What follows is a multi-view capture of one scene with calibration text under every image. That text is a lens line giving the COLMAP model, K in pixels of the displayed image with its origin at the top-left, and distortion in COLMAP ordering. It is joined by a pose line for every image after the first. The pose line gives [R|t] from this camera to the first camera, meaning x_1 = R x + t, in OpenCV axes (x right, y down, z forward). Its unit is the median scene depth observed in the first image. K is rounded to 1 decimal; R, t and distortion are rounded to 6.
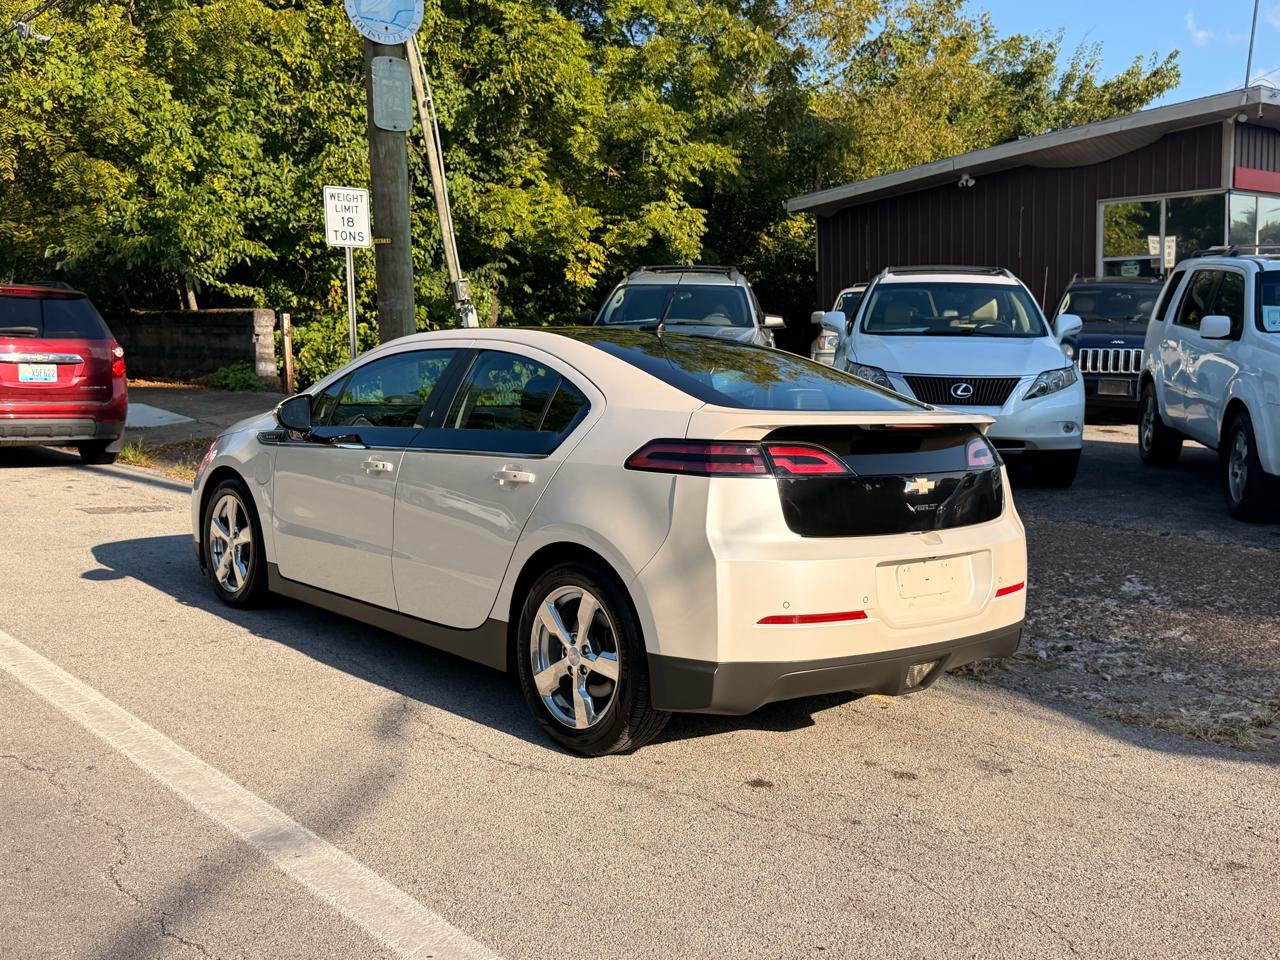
lens RADIAL K [[1244.4, 0, 637.7], [0, 1244.4, 478.5], [0, 0, 1]] dist [0.104330, -0.213648]
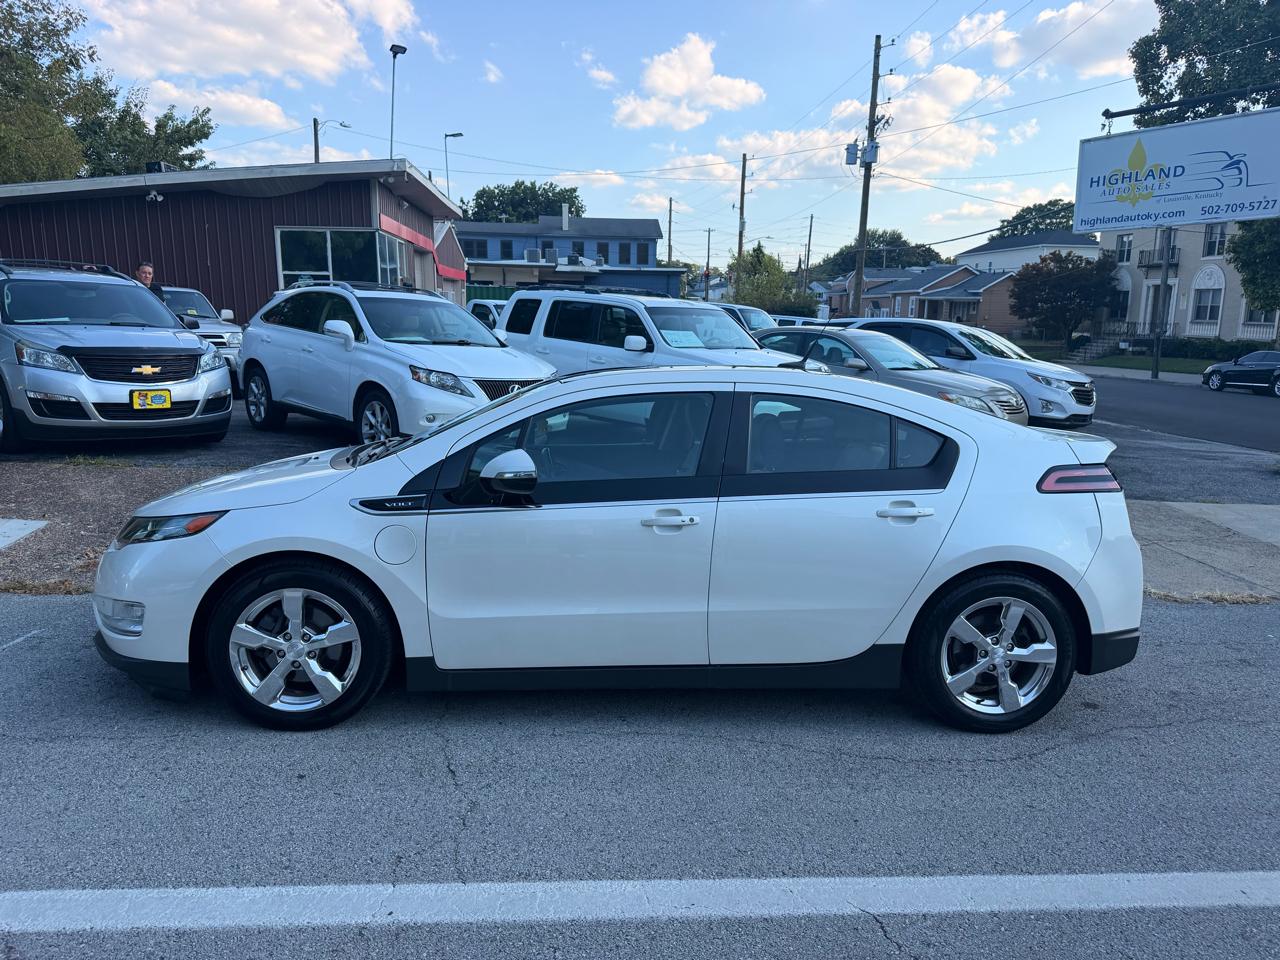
lens RADIAL K [[895.7, 0, 640.6], [0, 895.7, 476.3], [0, 0, 1]] dist [0.059093, -0.111979]
pose [[0.604685, -0.114462, 0.788197, -0.307094], [0.069693, 0.993428, 0.090799, -0.043170], [-0.793410, 0.000027, 0.608688, 0.250485]]
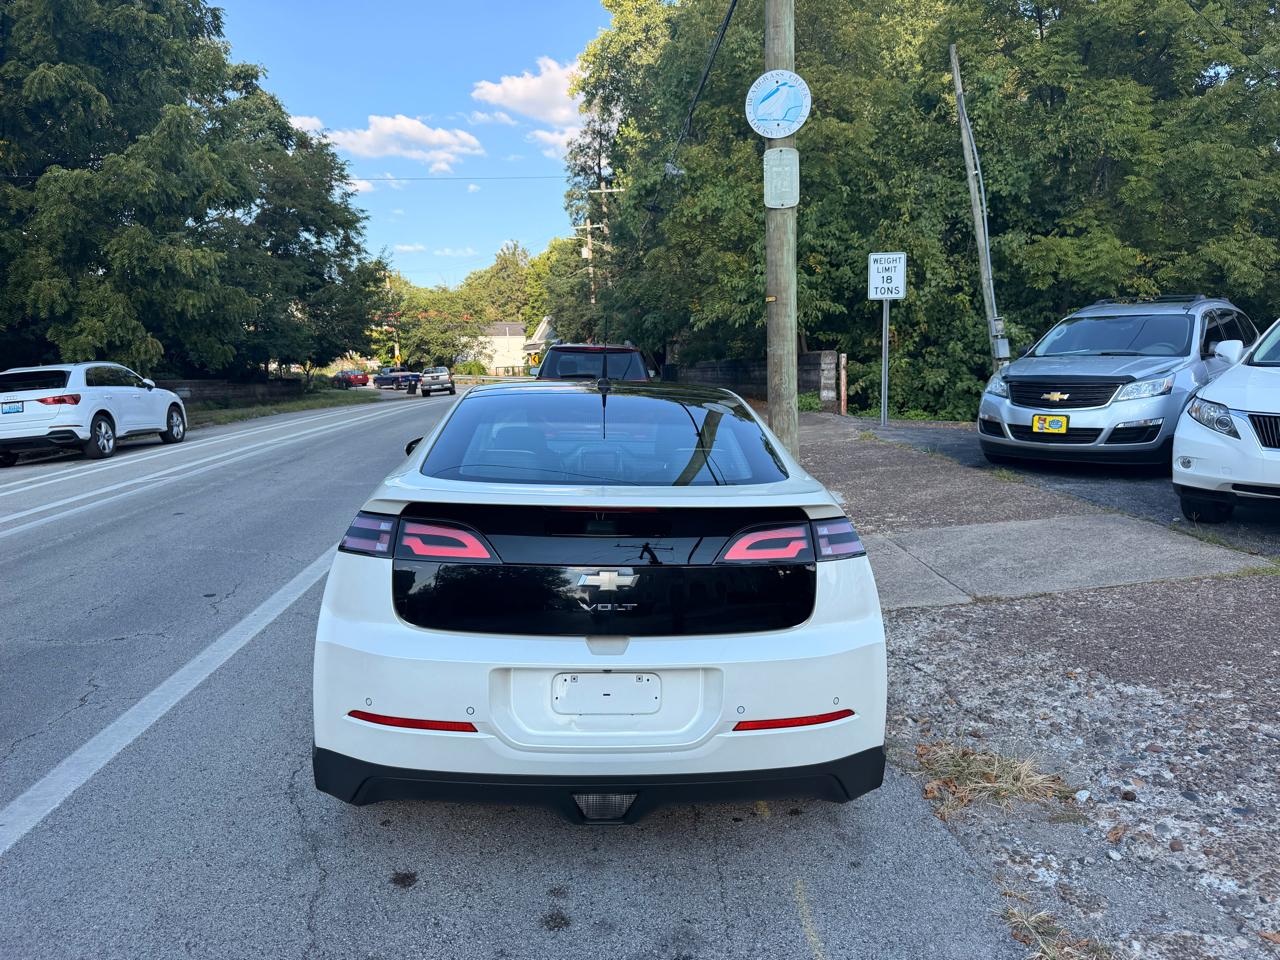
lens RADIAL K [[888.3, 0, 637.0], [0, 888.3, 481.7], [0, 0, 1]] dist [0.049524, -0.079016]
pose [[0.786409, 0.059313, -0.614852, 0.200335], [-0.048395, 0.998236, 0.034399, -0.026931], [0.615807, 0.002704, 0.787892, 0.184198]]
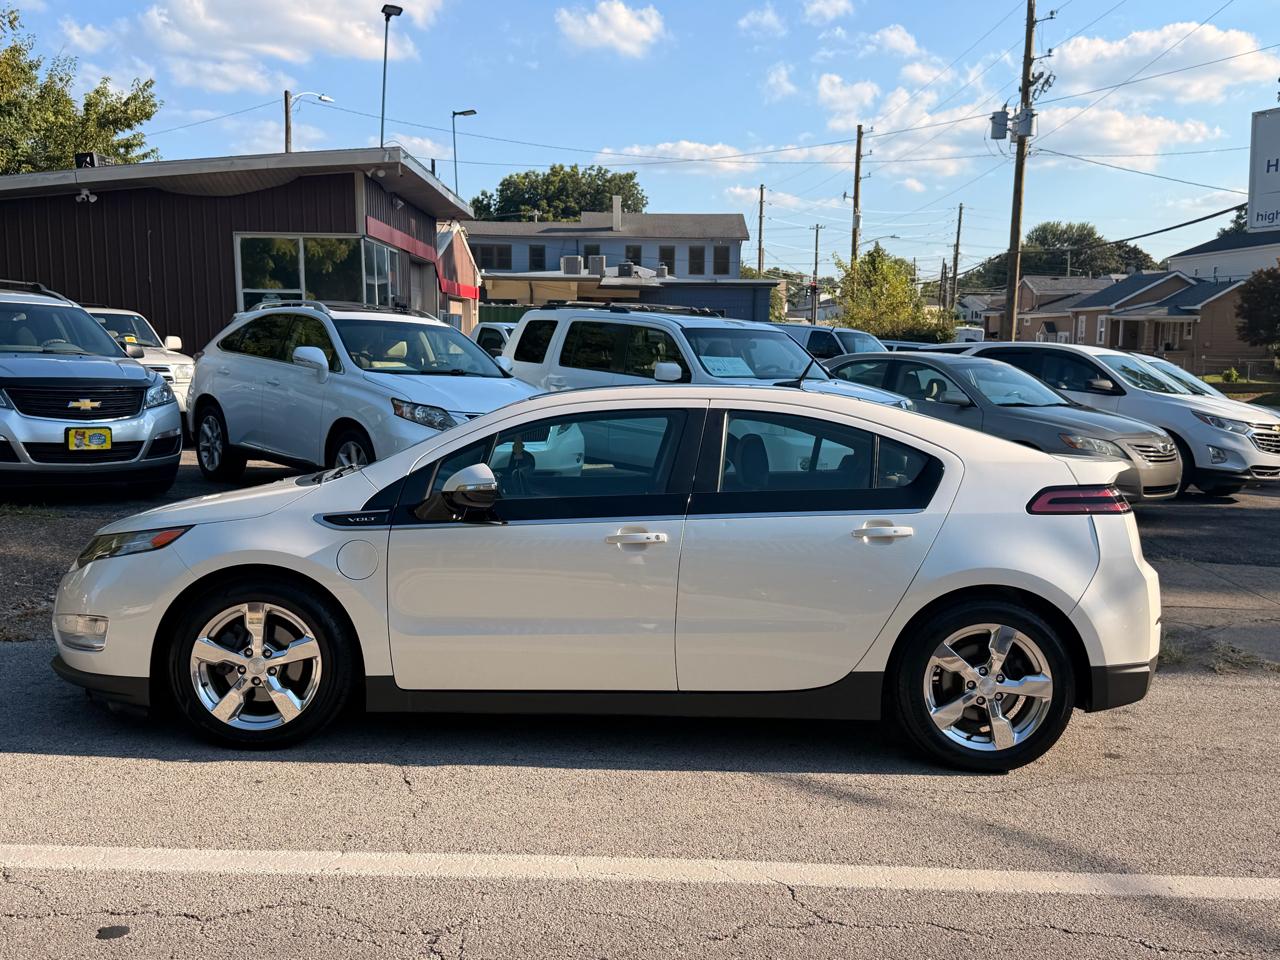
lens RADIAL K [[1248.2, 0, 643.5], [0, 1248.2, 482.5], [0, 0, 1]] dist [0.103214, -0.227495]
pose [[0.653433, -0.059961, 0.754605, -0.366192], [0.069541, 0.997397, 0.019036, -0.027767], [-0.753783, 0.040038, 0.655903, 0.163004]]
